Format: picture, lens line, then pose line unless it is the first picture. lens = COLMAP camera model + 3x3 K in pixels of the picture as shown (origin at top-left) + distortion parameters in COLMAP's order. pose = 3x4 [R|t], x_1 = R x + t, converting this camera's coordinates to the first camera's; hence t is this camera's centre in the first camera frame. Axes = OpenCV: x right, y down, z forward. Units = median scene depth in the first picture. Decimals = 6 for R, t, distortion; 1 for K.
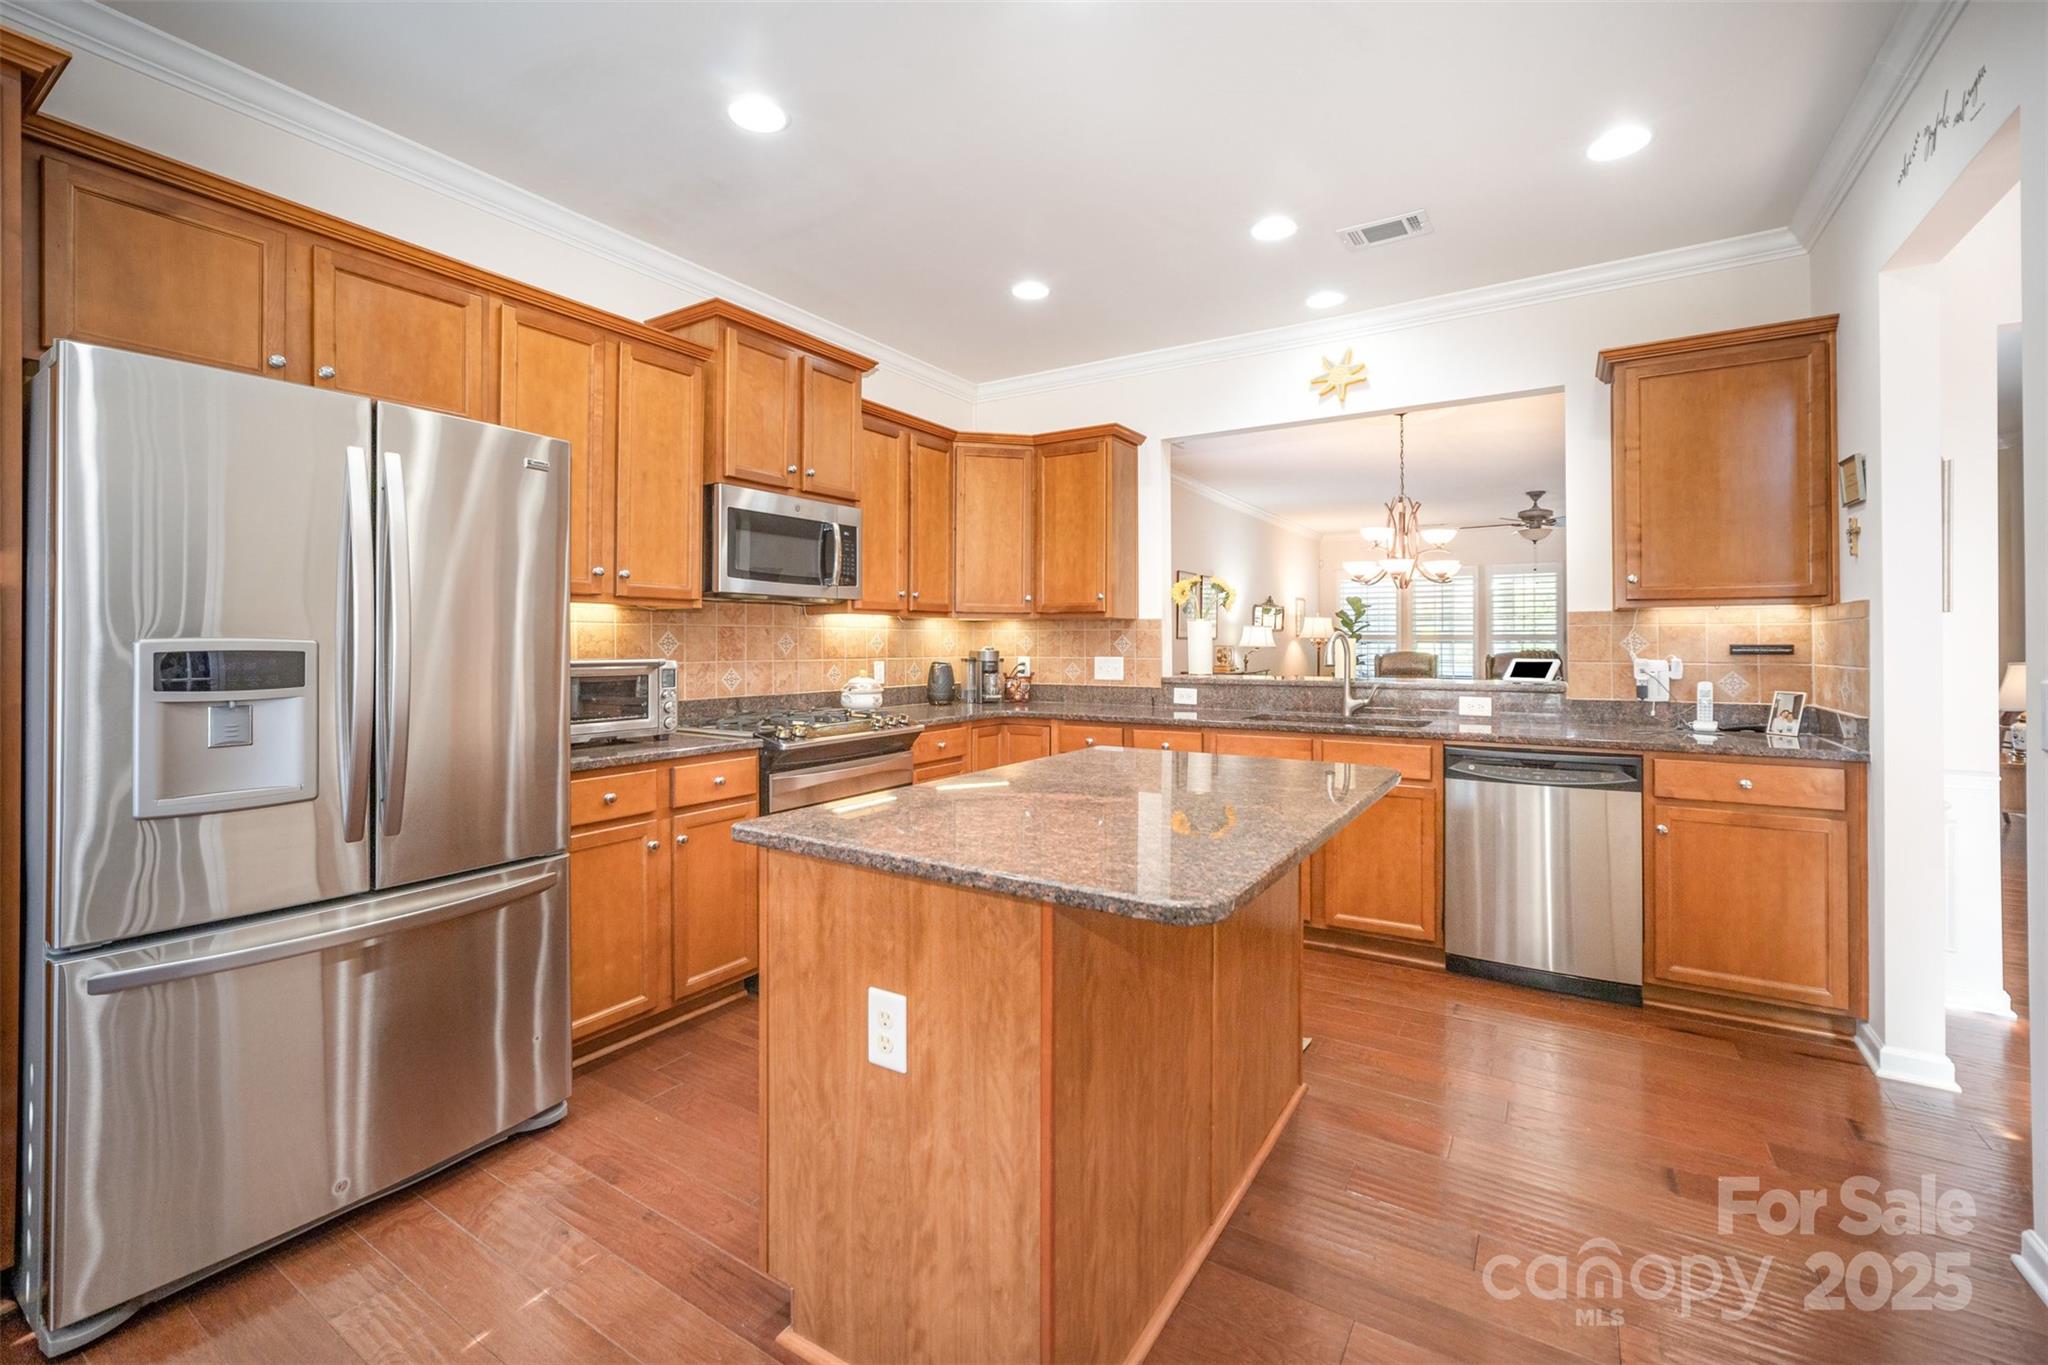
lens RADIAL K [[865.3, 0, 1023.1], [0, 865.3, 640.6], [0, 0, 1]] dist [-0.033606, 0.024100]
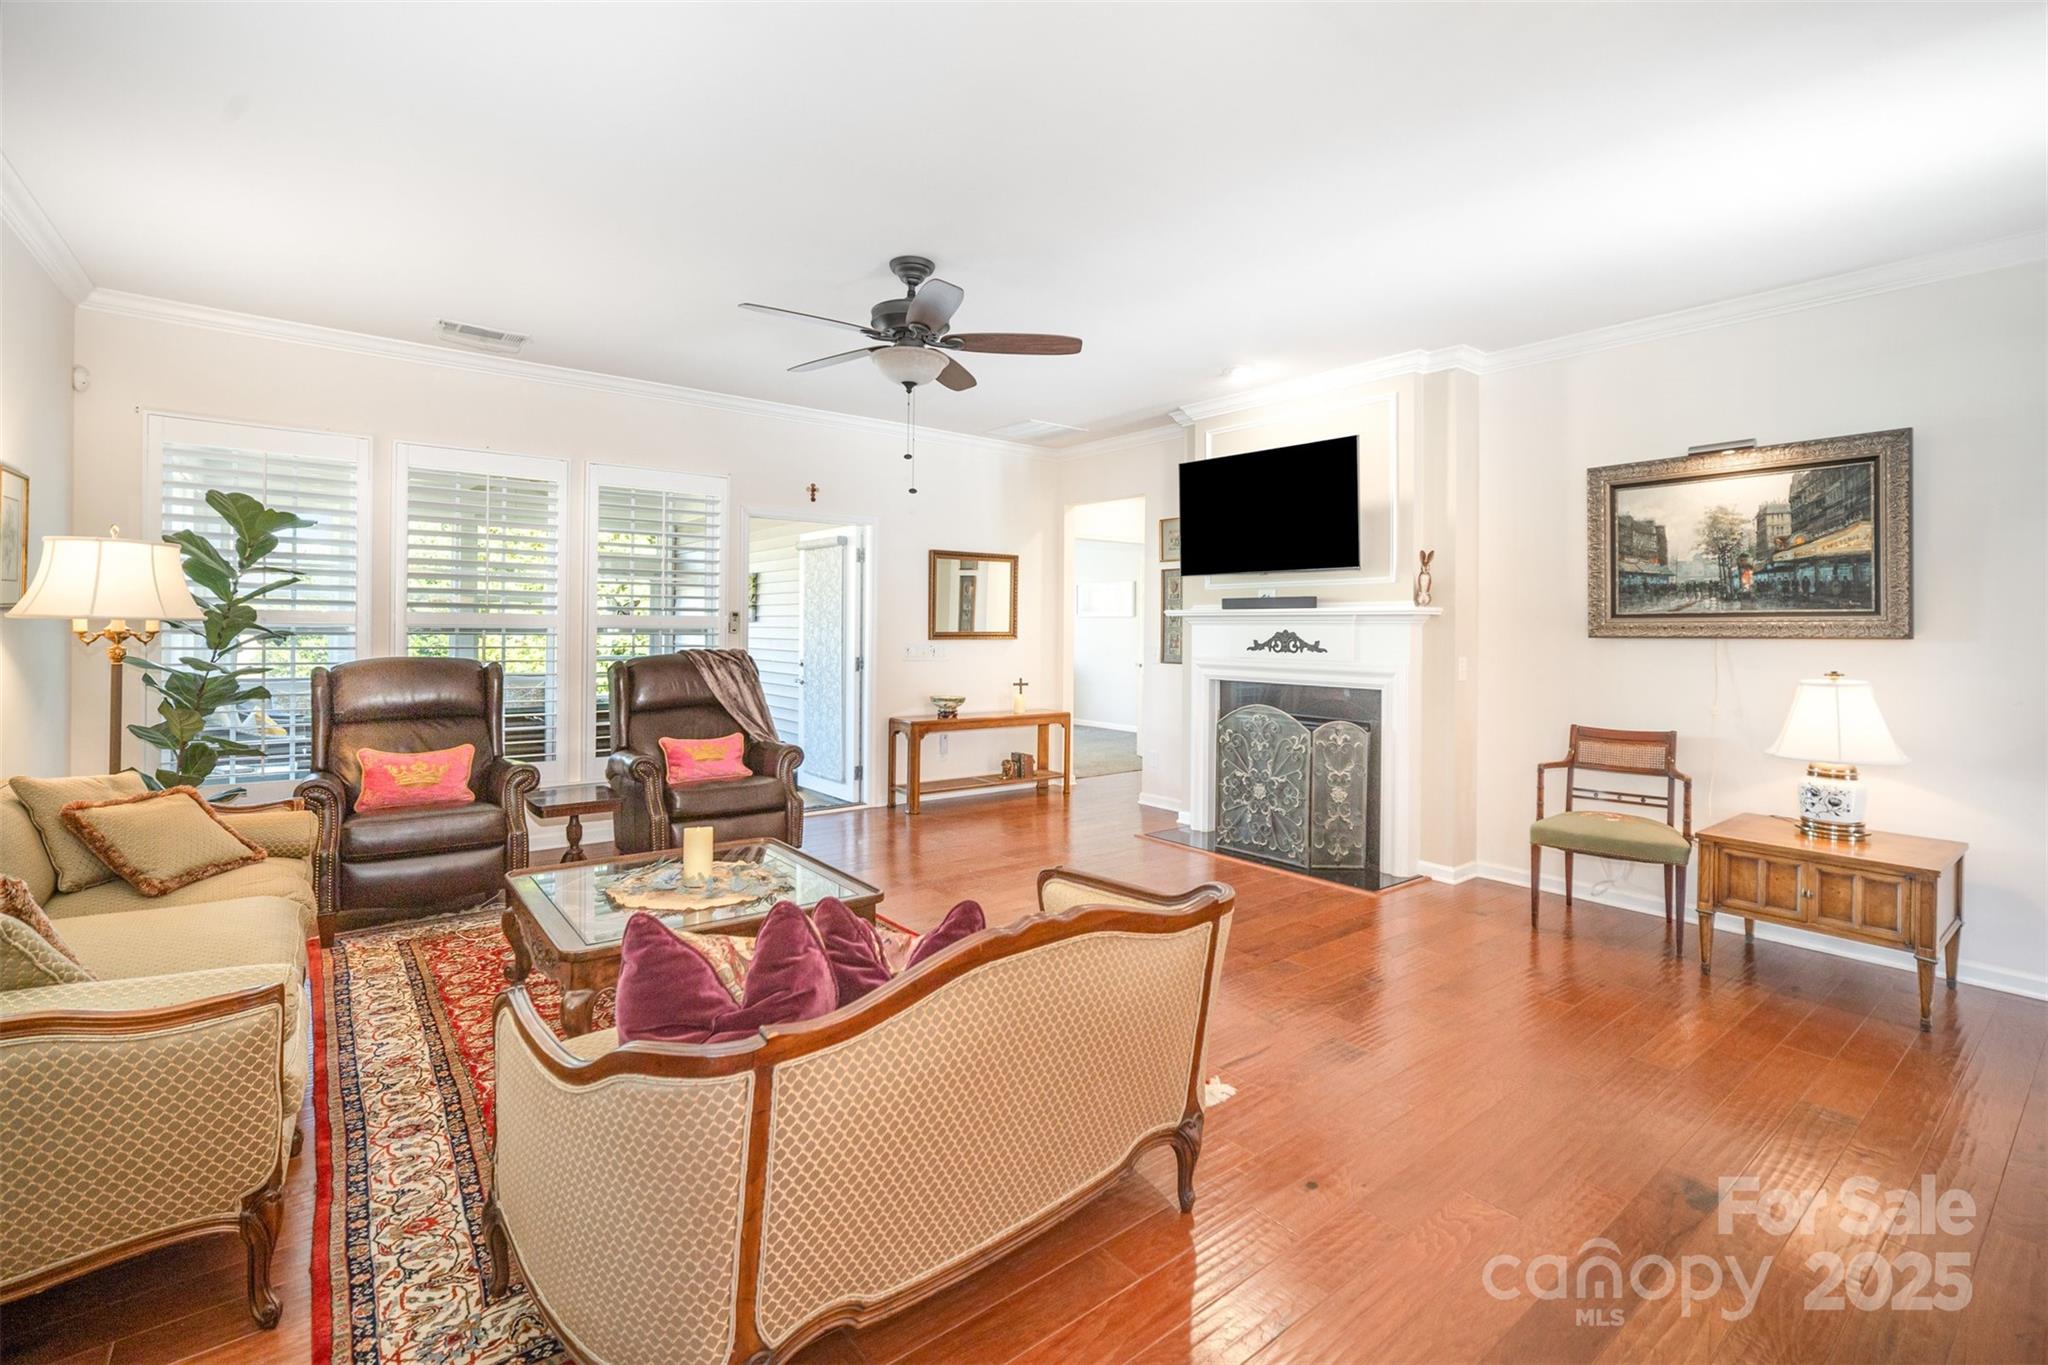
lens RADIAL K [[902.0, 0, 1031.7], [0, 902.0, 654.8], [0, 0, 1]] dist [-0.014255, 0.006763]
pose [[0.316106, -0.022848, 0.948449, 0.497459], [-0.012822, 0.999516, 0.028352, -0.006529], [-0.948637, -0.021124, 0.315660, 1.906272]]
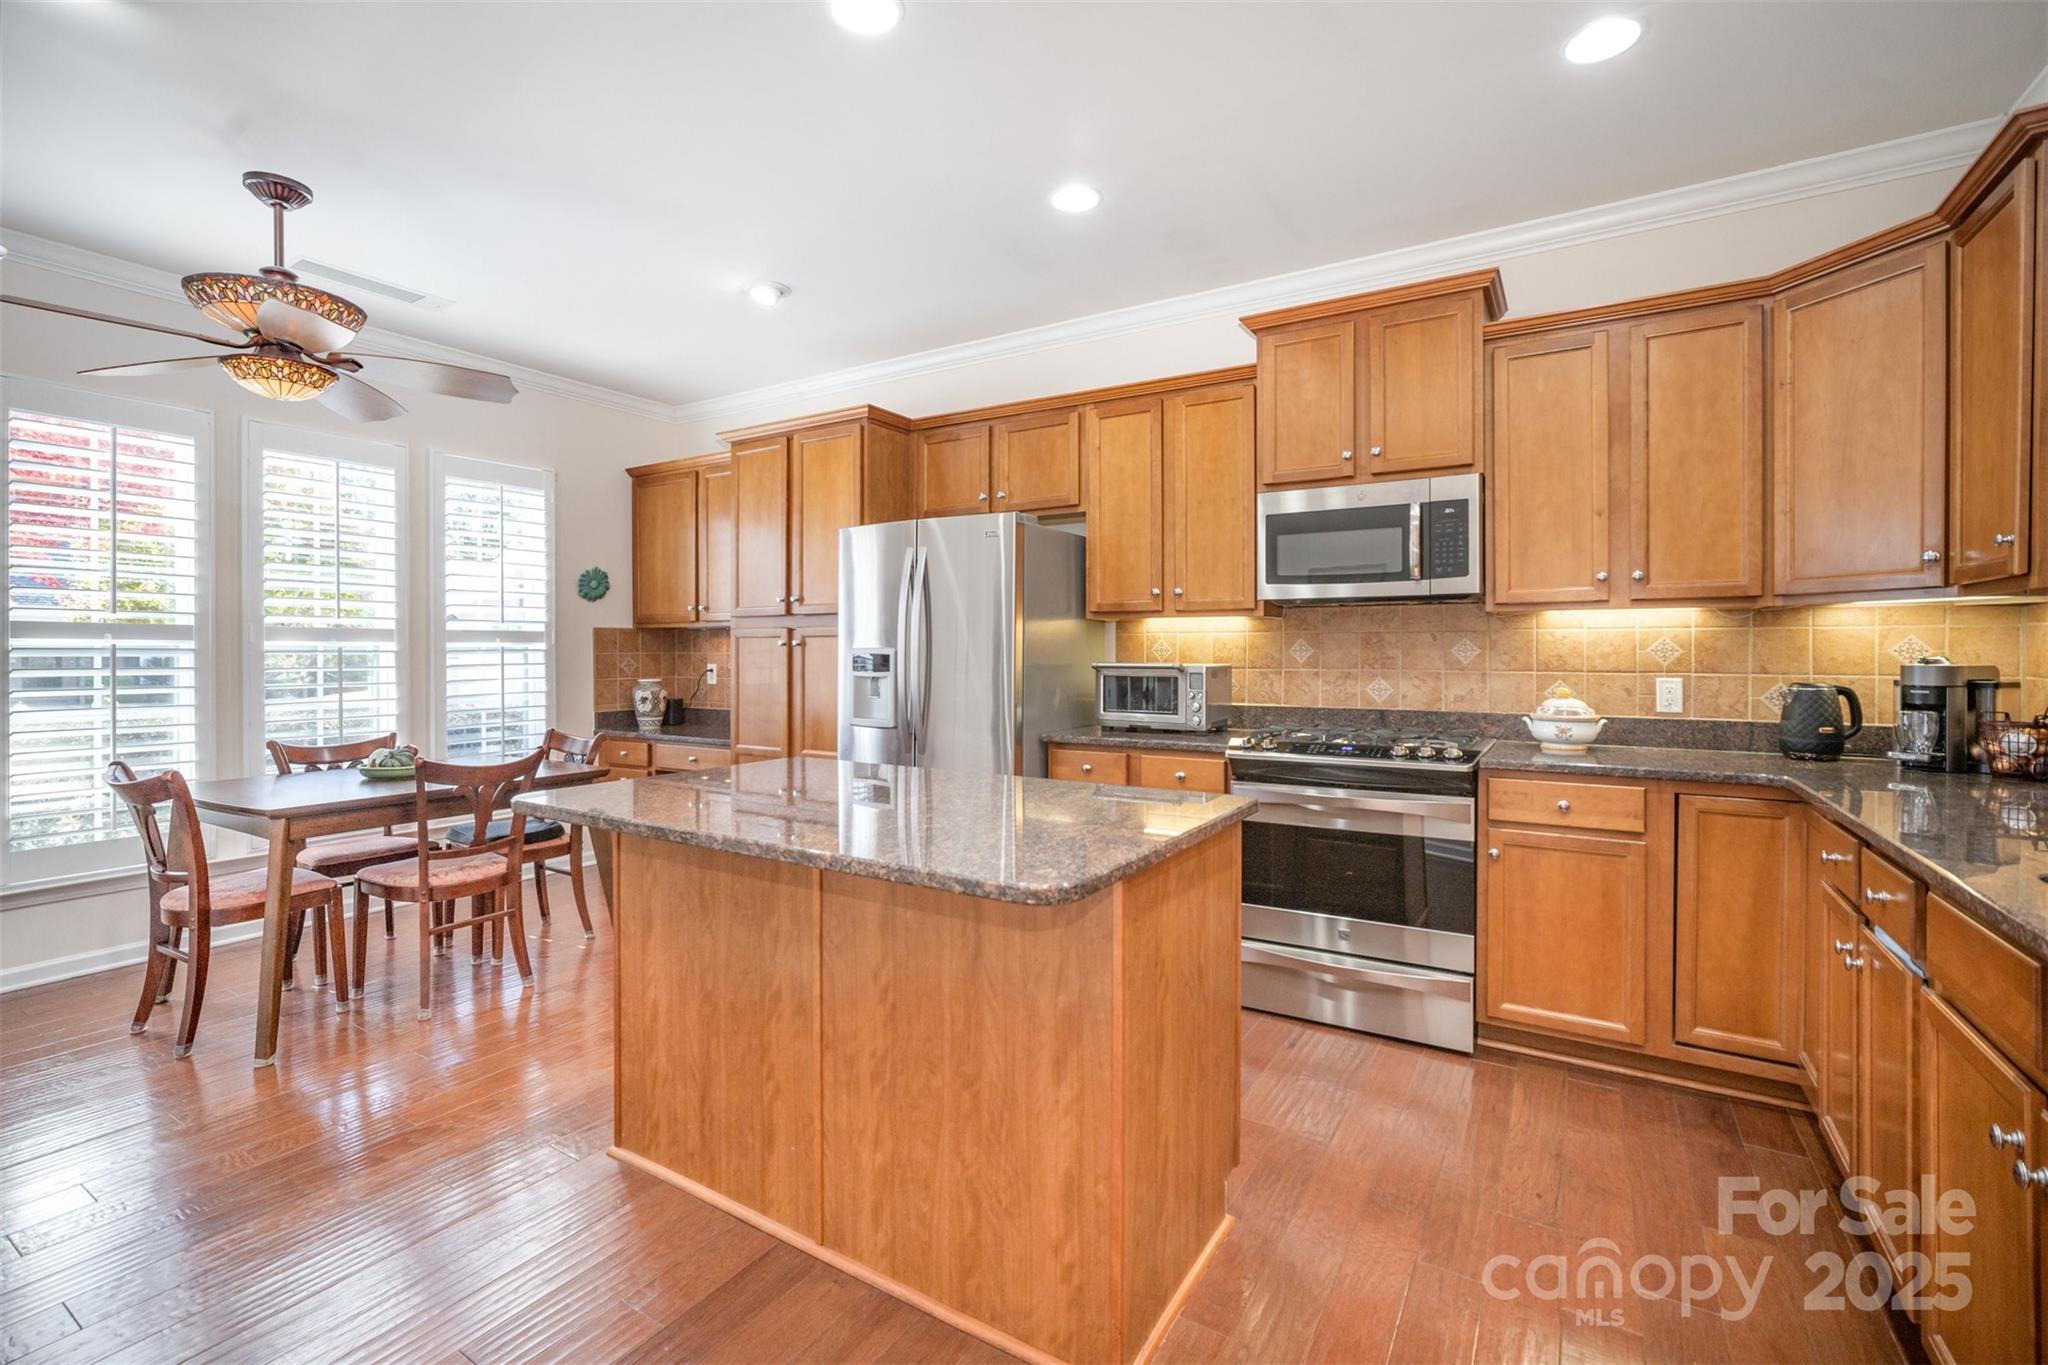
lens RADIAL K [[902.0, 0, 1031.7], [0, 902.0, 654.8], [0, 0, 1]] dist [-0.014255, 0.006763]
pose [[0.015720, 0.006587, -0.999855, 0.612811], [0.003507, 0.999972, 0.006643, 0.000246], [0.999870, -0.003611, 0.015696, 0.615036]]
